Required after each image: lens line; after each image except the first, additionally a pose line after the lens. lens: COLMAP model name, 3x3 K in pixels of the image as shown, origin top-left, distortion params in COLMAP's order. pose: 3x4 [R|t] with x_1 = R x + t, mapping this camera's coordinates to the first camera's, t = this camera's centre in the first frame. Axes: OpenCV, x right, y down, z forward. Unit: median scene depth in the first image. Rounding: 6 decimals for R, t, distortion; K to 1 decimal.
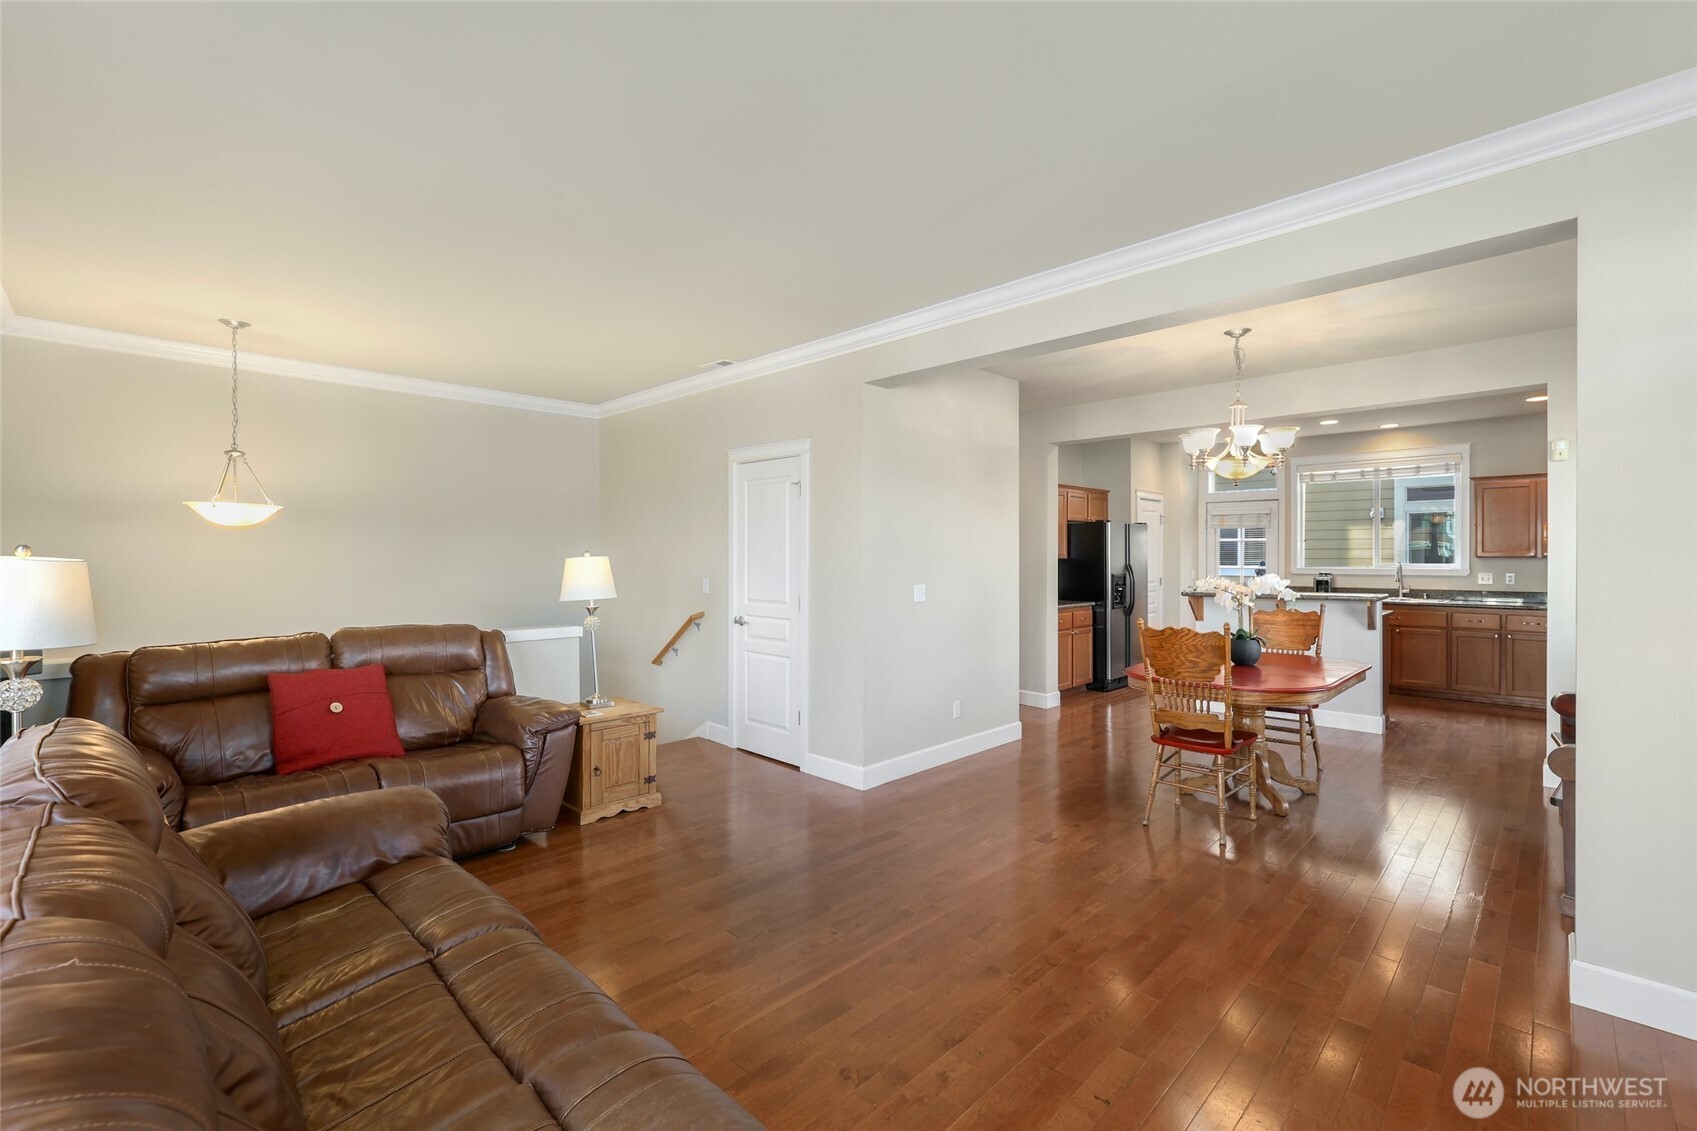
lens RADIAL K [[736.5, 0, 870.3], [0, 736.5, 559.6], [0, 0, 1]] dist [0.001389, 0.000359]
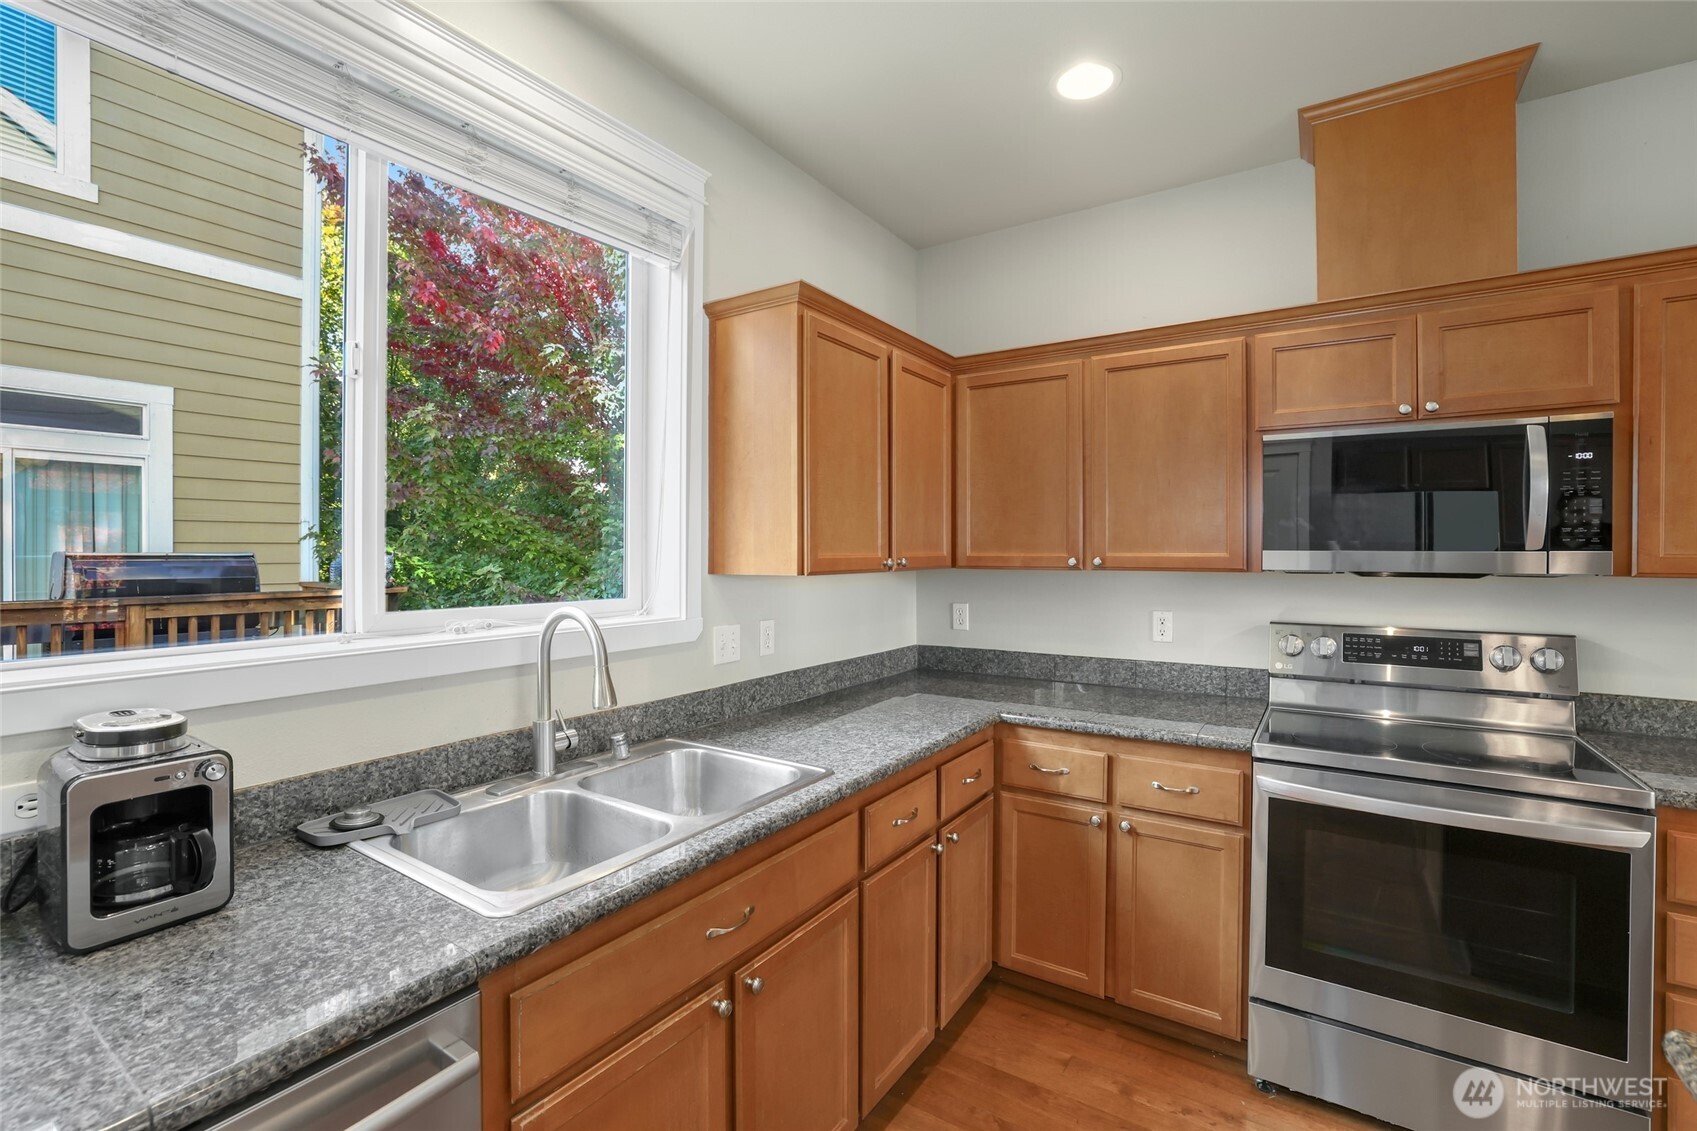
lens RADIAL K [[743.3, 0, 851.4], [0, 743.3, 555.7], [0, 0, 1]] dist [-0.049498, 0.018073]
pose [[-0.176023, 0.000789, 0.984386, 0.524029], [0.000659, 1.000000, -0.000684, -0.009835], [-0.984386, 0.000528, -0.176024, 0.990904]]
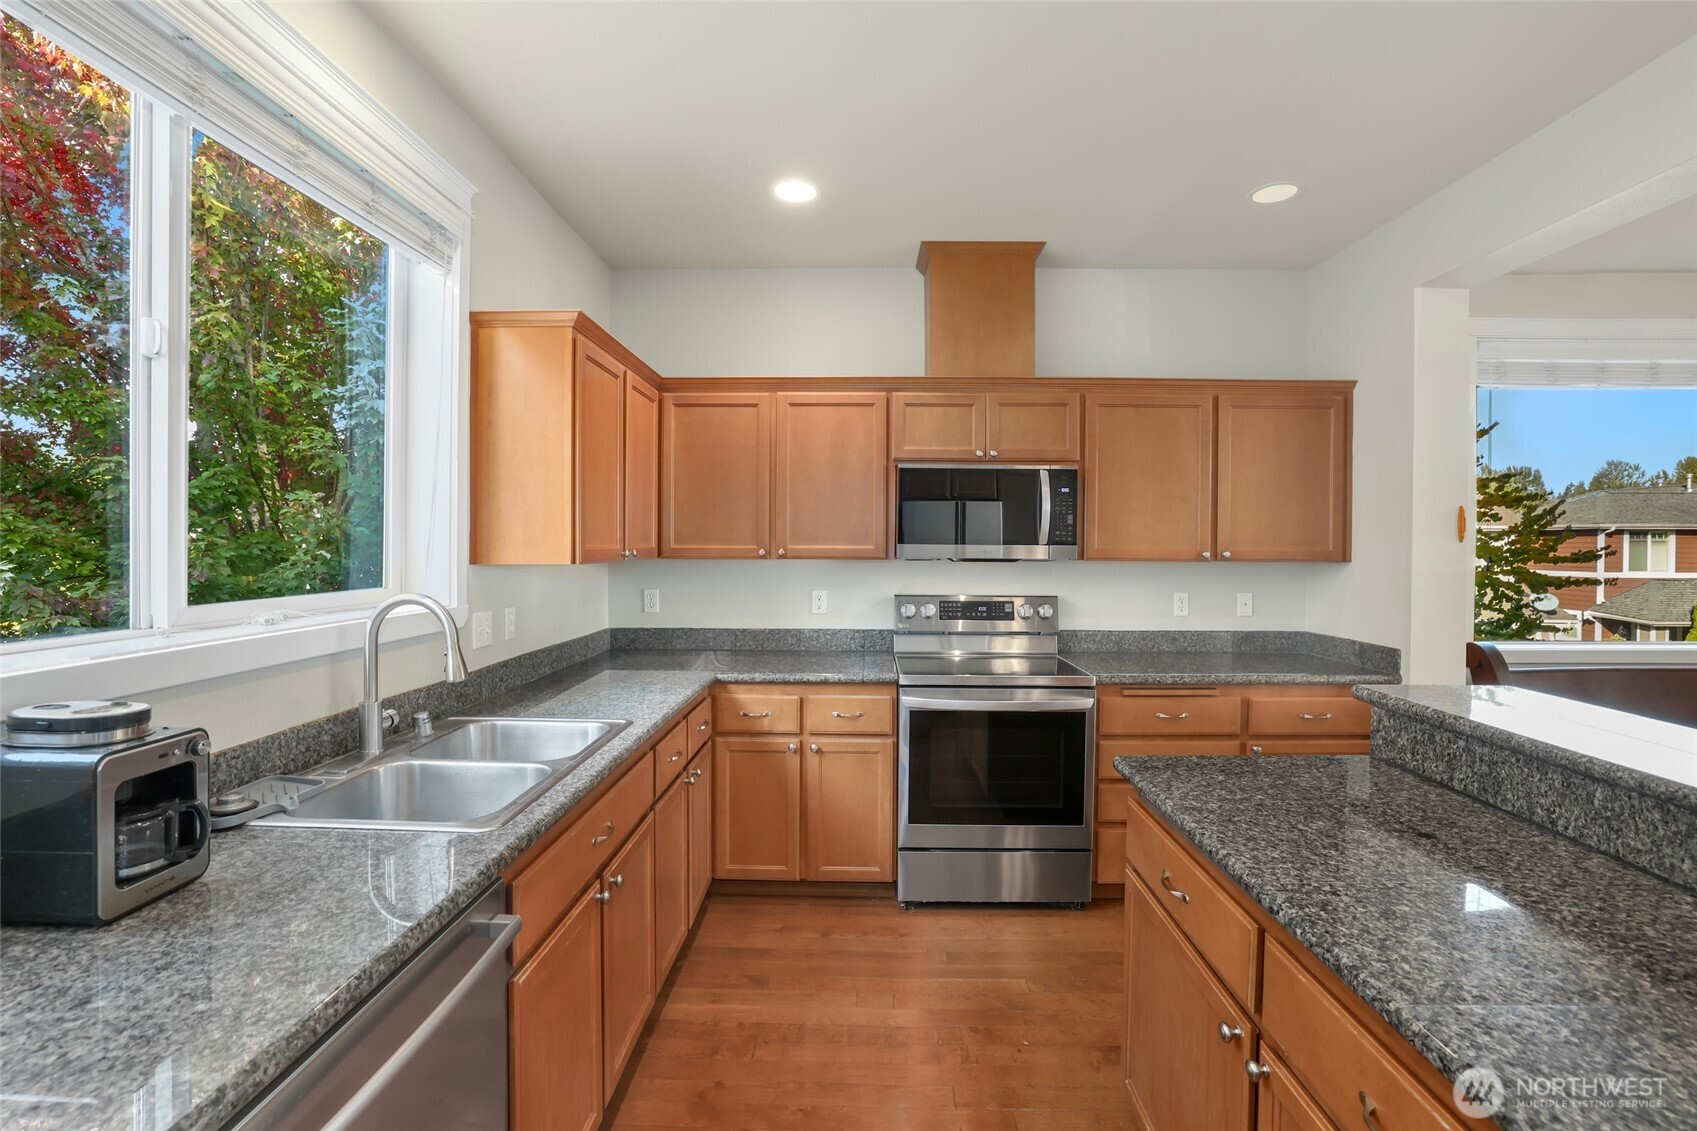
lens RADIAL K [[743.3, 0, 851.4], [0, 743.3, 555.7], [0, 0, 1]] dist [-0.049498, 0.018073]
pose [[-0.670141, -0.007984, 0.742190, 0.484994], [-0.000878, 0.999950, 0.009964, -0.009619], [-0.742233, 0.006026, -0.670115, 1.081621]]
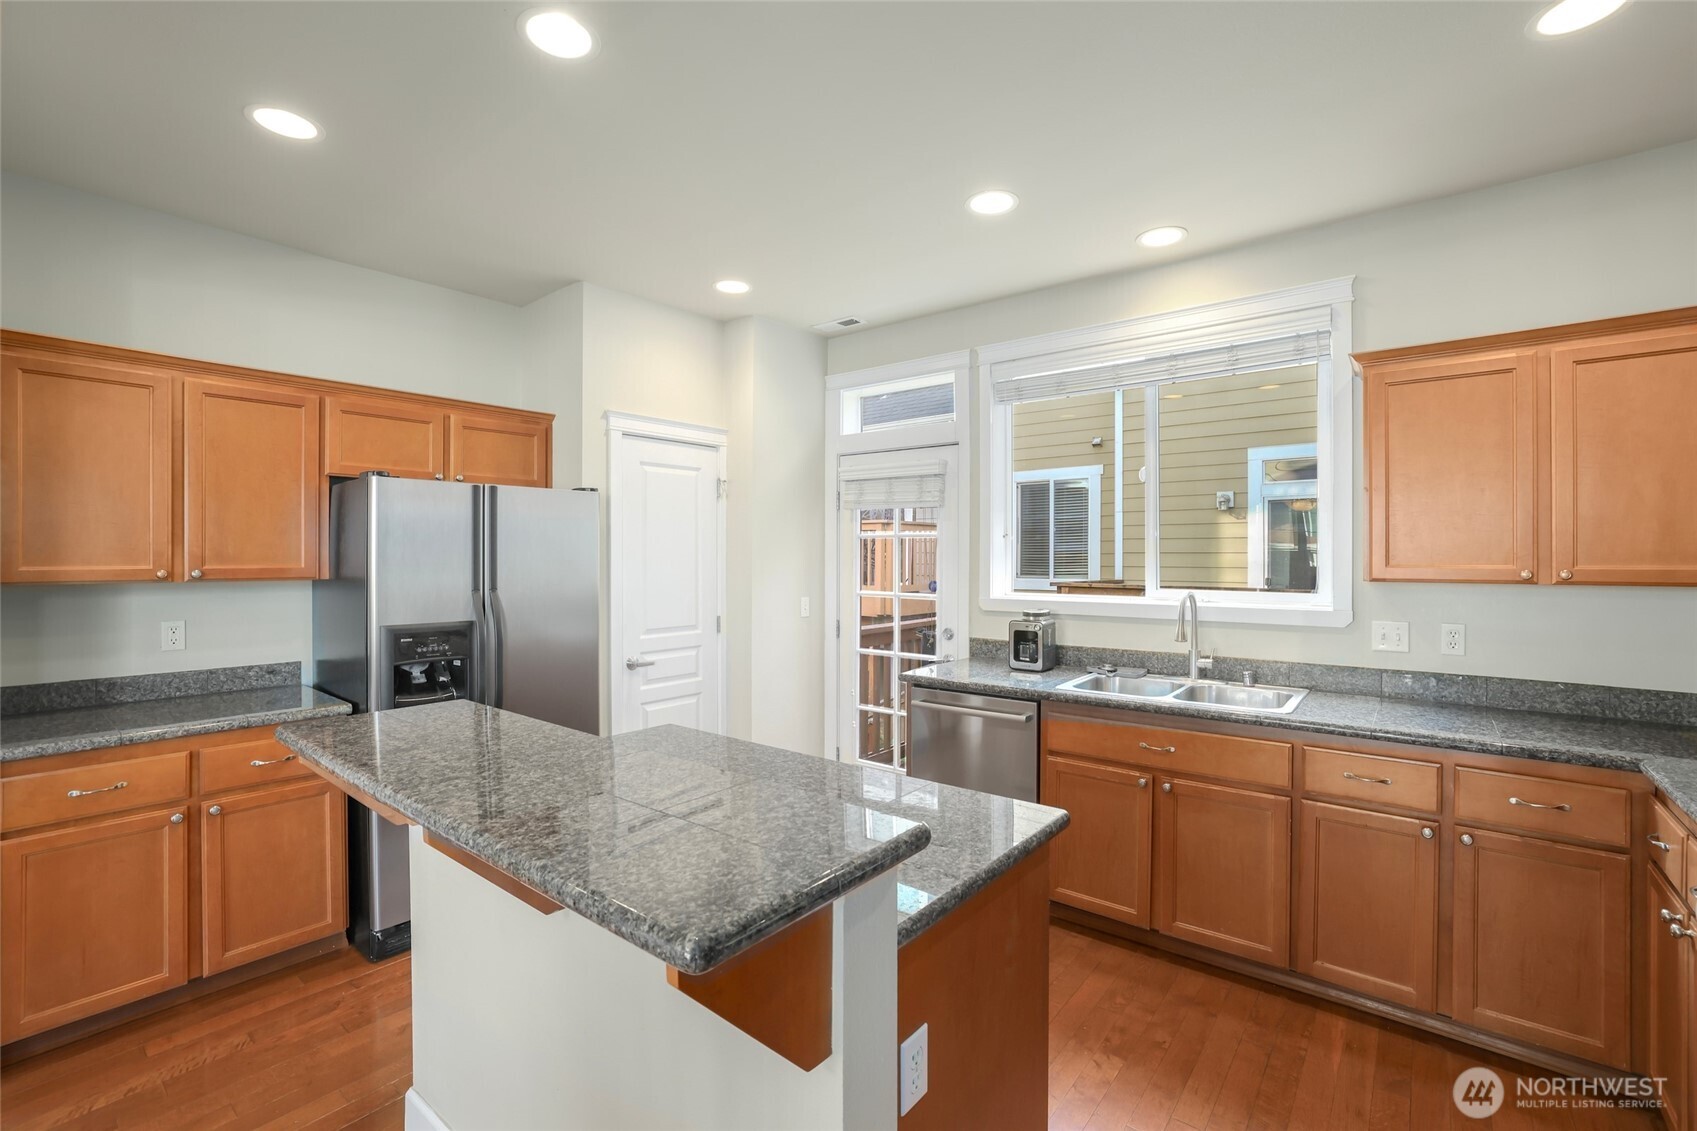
lens RADIAL K [[743.3, 0, 851.4], [0, 743.3, 555.7], [0, 0, 1]] dist [-0.049498, 0.018073]
pose [[0.996405, 0.005233, 0.084561, 0.524954], [-0.004752, 0.999971, -0.005886, -0.011912], [-0.084590, 0.005463, 0.996401, 0.648873]]
